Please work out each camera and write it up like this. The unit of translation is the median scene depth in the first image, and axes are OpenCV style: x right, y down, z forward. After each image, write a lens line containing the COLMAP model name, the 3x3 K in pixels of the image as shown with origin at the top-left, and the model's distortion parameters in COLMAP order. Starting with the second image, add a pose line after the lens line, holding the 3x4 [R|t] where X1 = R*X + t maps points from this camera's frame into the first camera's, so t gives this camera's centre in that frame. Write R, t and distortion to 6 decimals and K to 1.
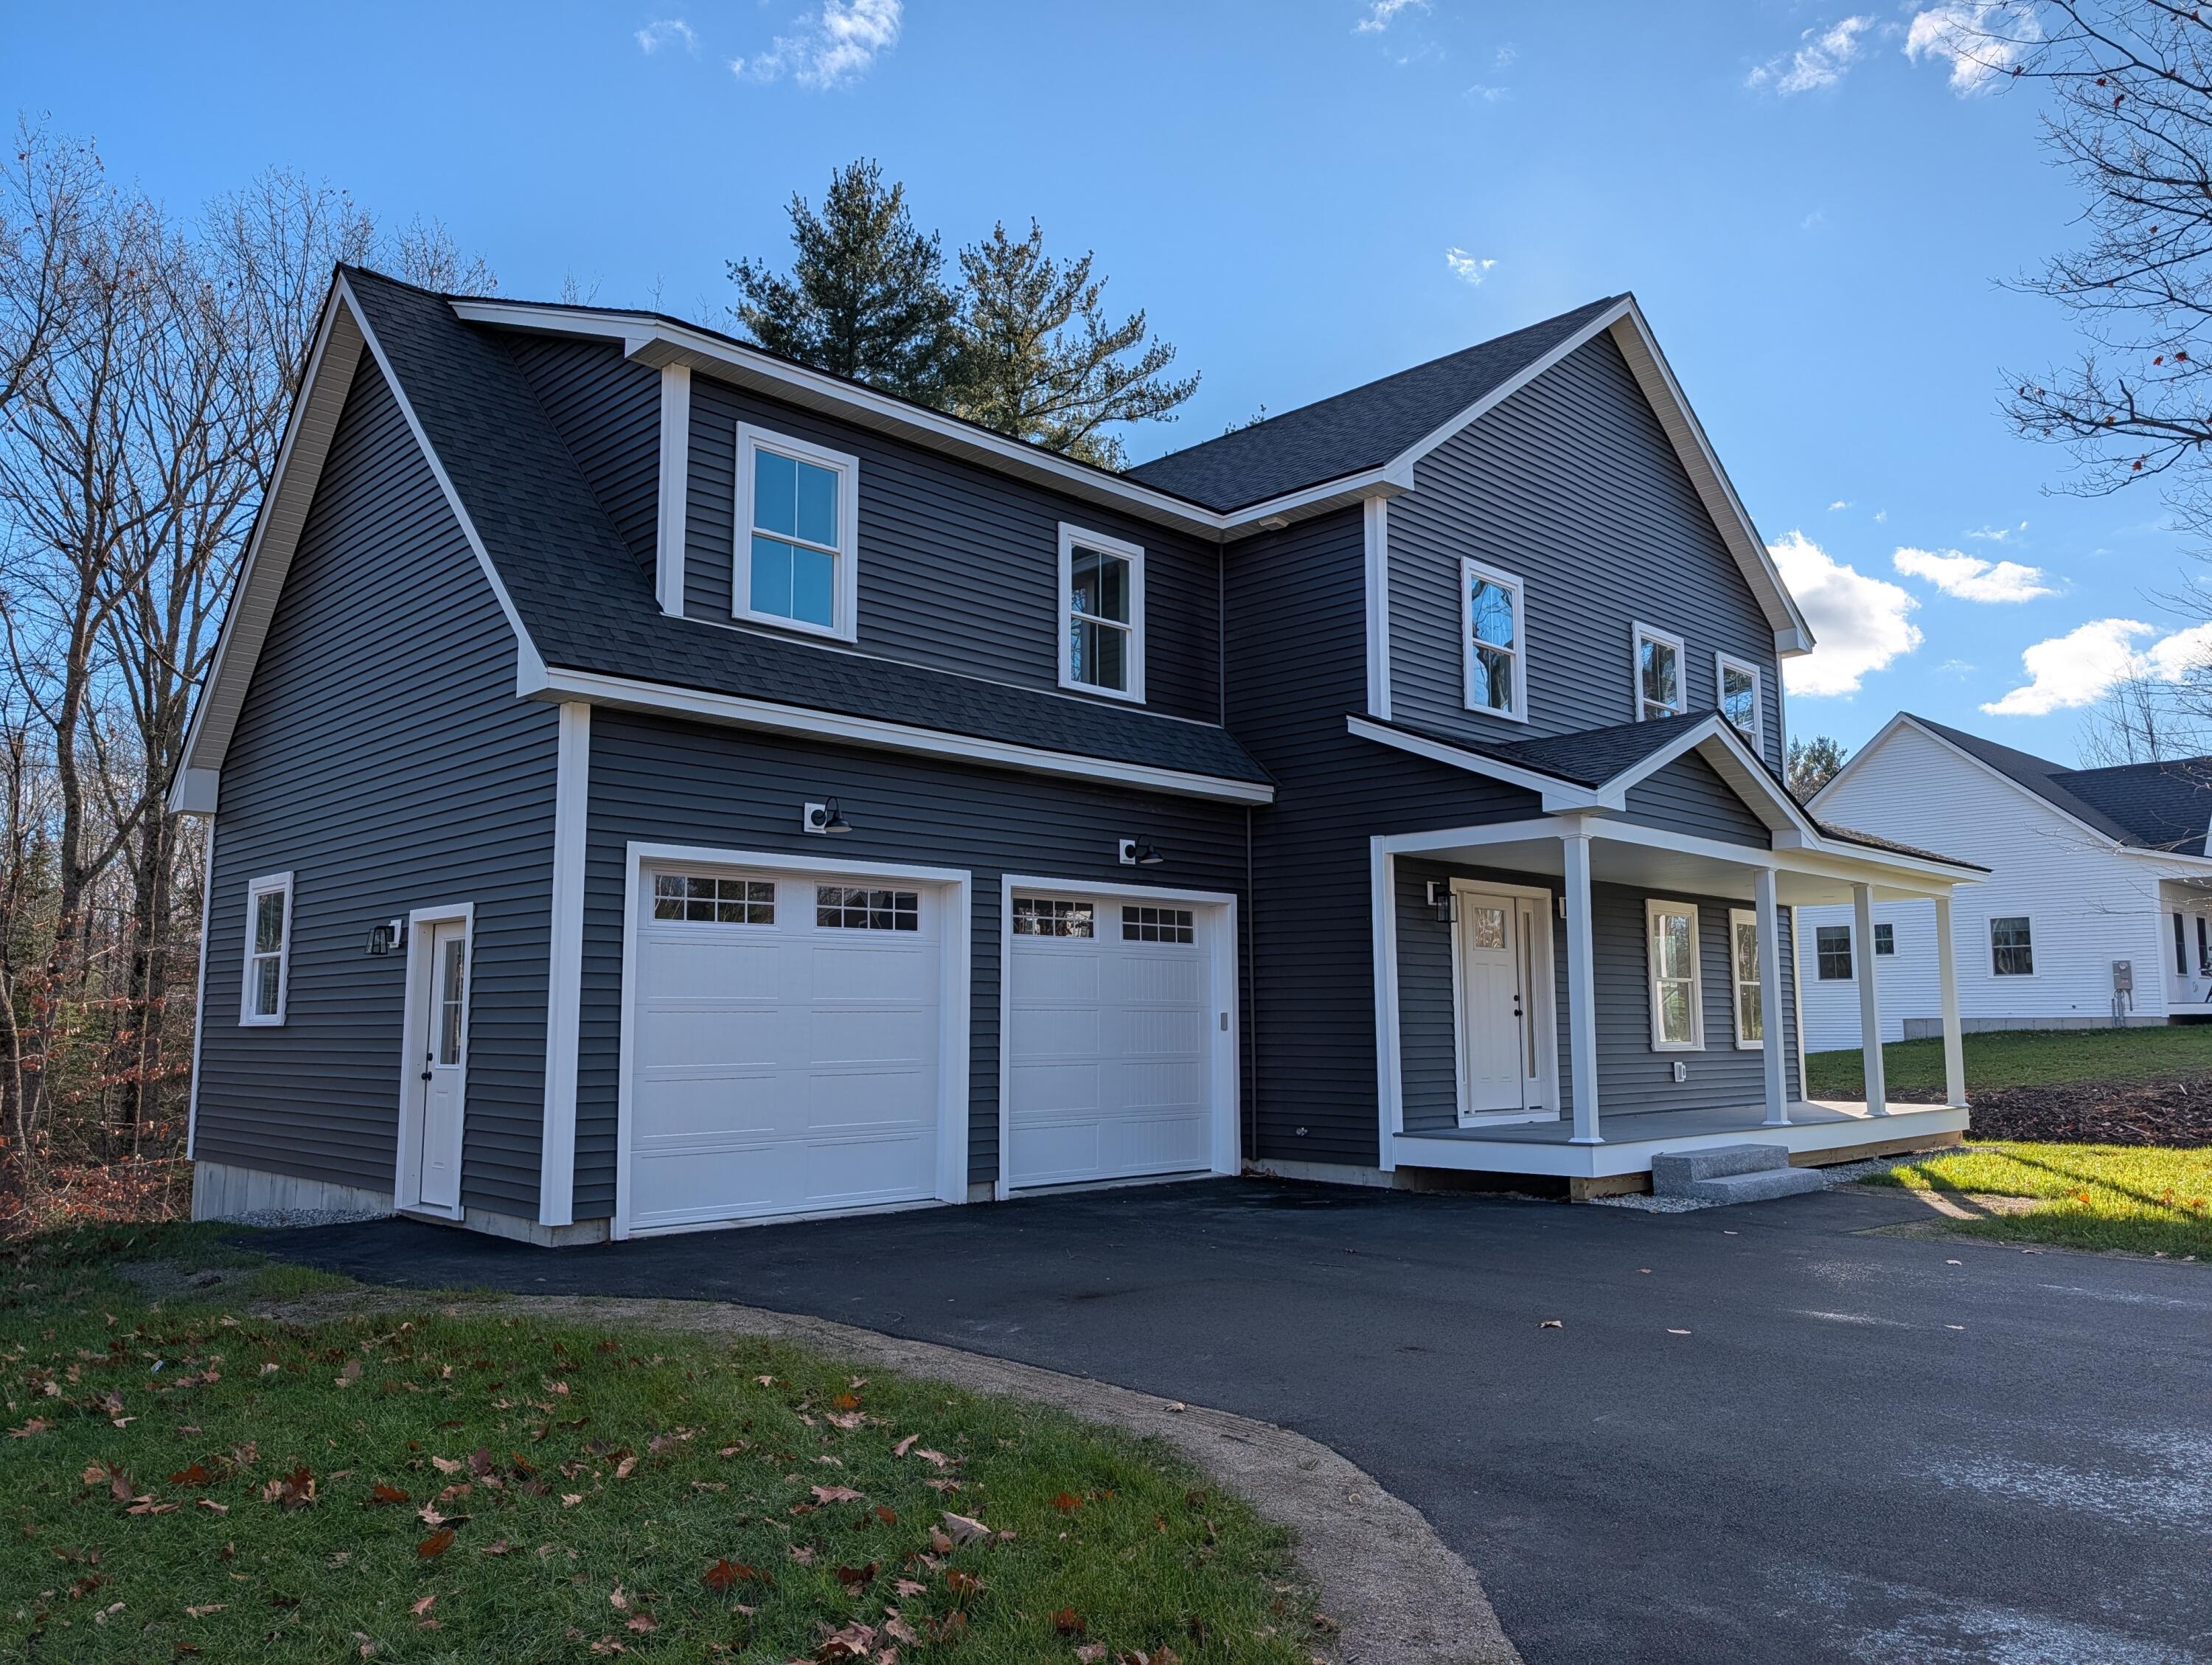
lens RADIAL K [[1573.0, 0, 1106.0], [0, 1573.0, 832.5], [0, 0, 1]] dist [0.057559, -0.090953]
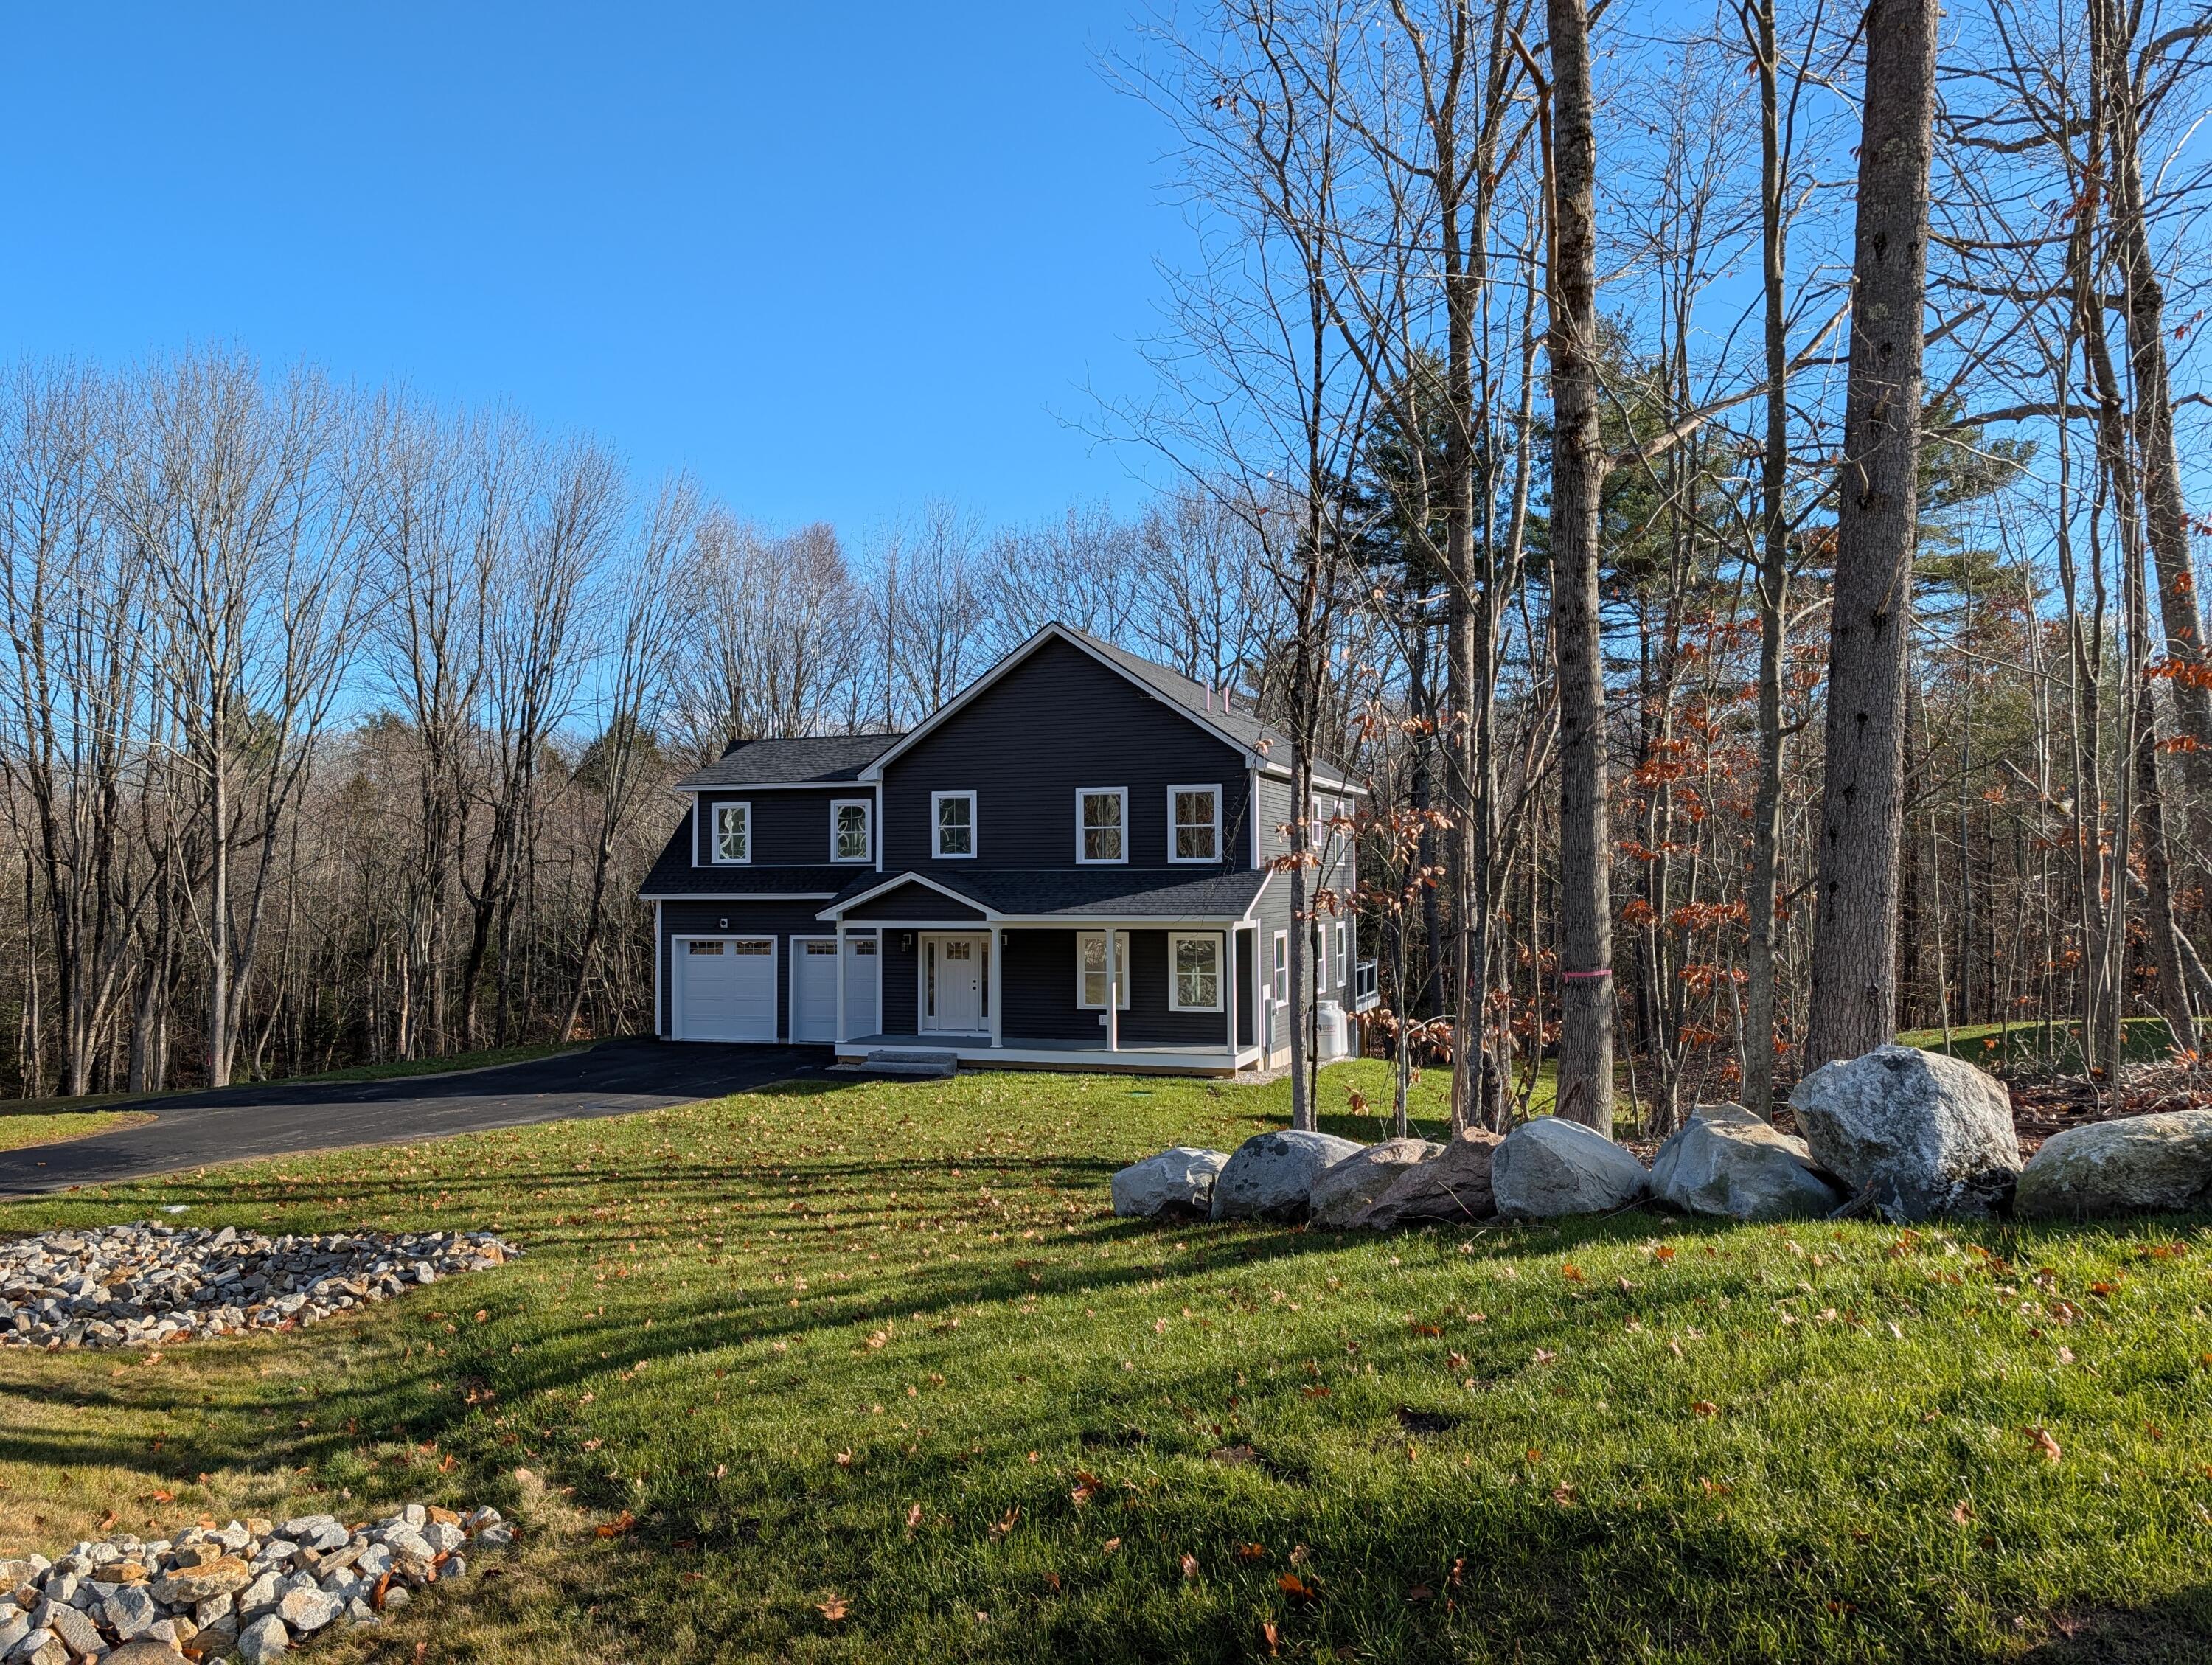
lens RADIAL K [[1573.0, 0, 1106.0], [0, 1573.0, 832.5], [0, 0, 1]] dist [0.057559, -0.090953]
pose [[0.443043, -0.032640, -0.895906, 2.911256], [0.112421, 0.993471, 0.019399, -0.159550], [0.889424, -0.109313, 0.443820, 0.241680]]
